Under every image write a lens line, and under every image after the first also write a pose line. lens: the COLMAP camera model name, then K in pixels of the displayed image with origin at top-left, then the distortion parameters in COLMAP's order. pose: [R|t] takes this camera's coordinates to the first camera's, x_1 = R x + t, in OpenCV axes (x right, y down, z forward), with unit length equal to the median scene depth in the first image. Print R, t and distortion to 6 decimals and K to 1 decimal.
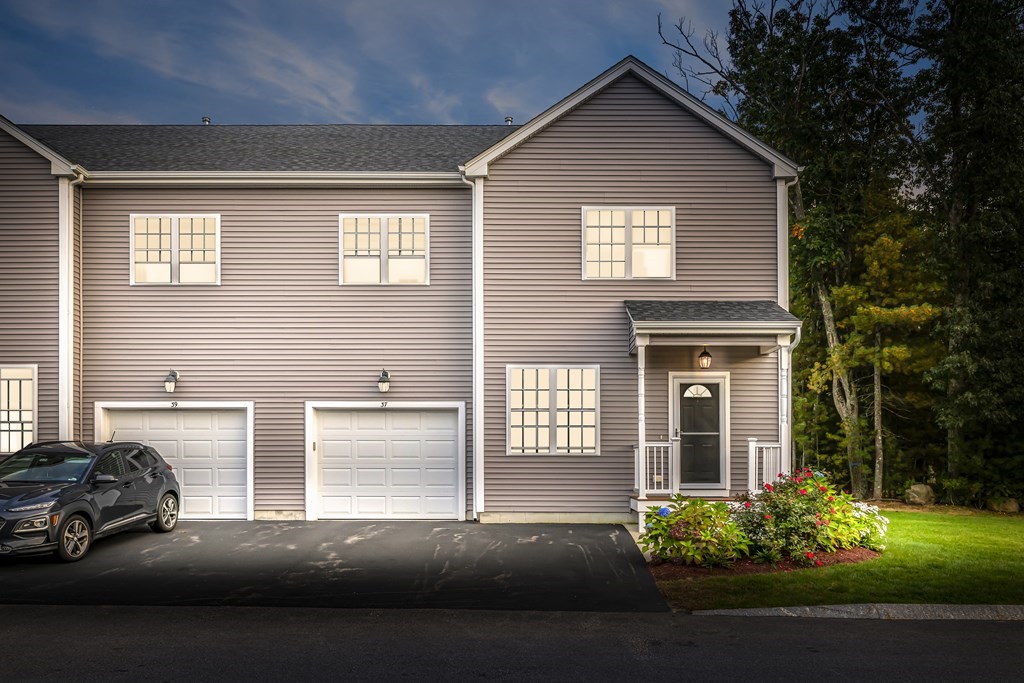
lens RADIAL K [[845.0, 0, 540.1], [0, 845.0, 357.0], [0, 0, 1]] dist [0.009050, -0.006288]
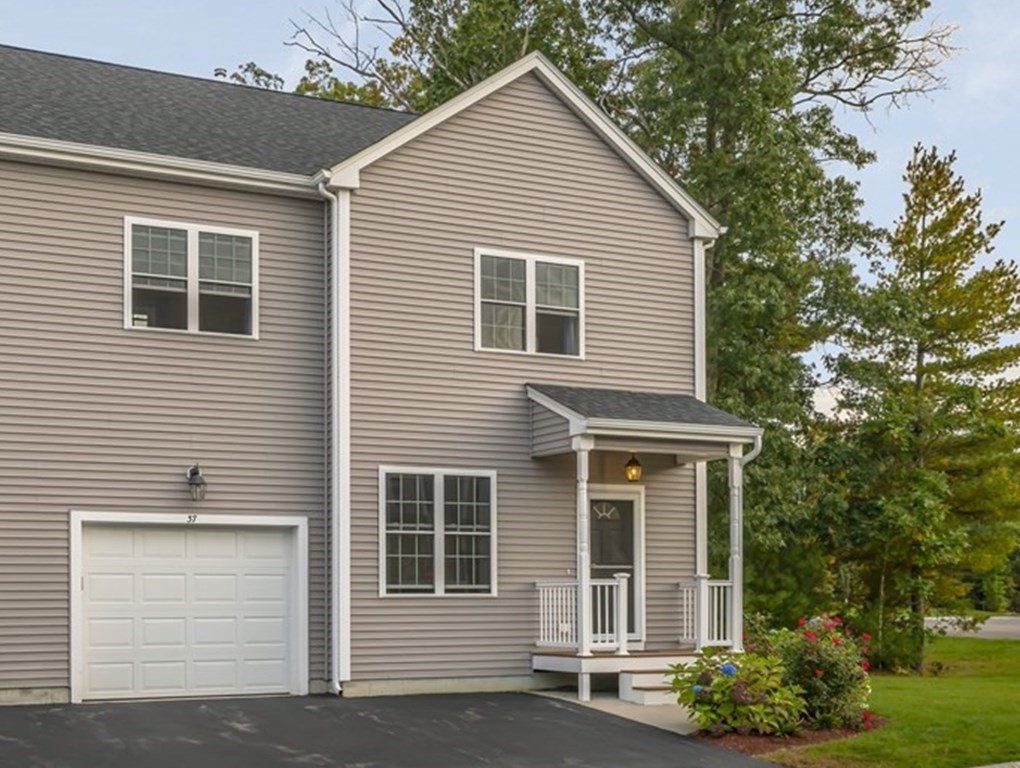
lens RADIAL K [[1385.1, 0, 509.8], [0, 1385.1, 385.8], [0, 0, 1]] dist [-0.008408, 0.000000]
pose [[0.889075, 0.064946, 0.453131, -0.454571], [-0.052415, 0.997817, -0.040172, -0.015799], [-0.454751, 0.011965, 0.890538, -0.056538]]
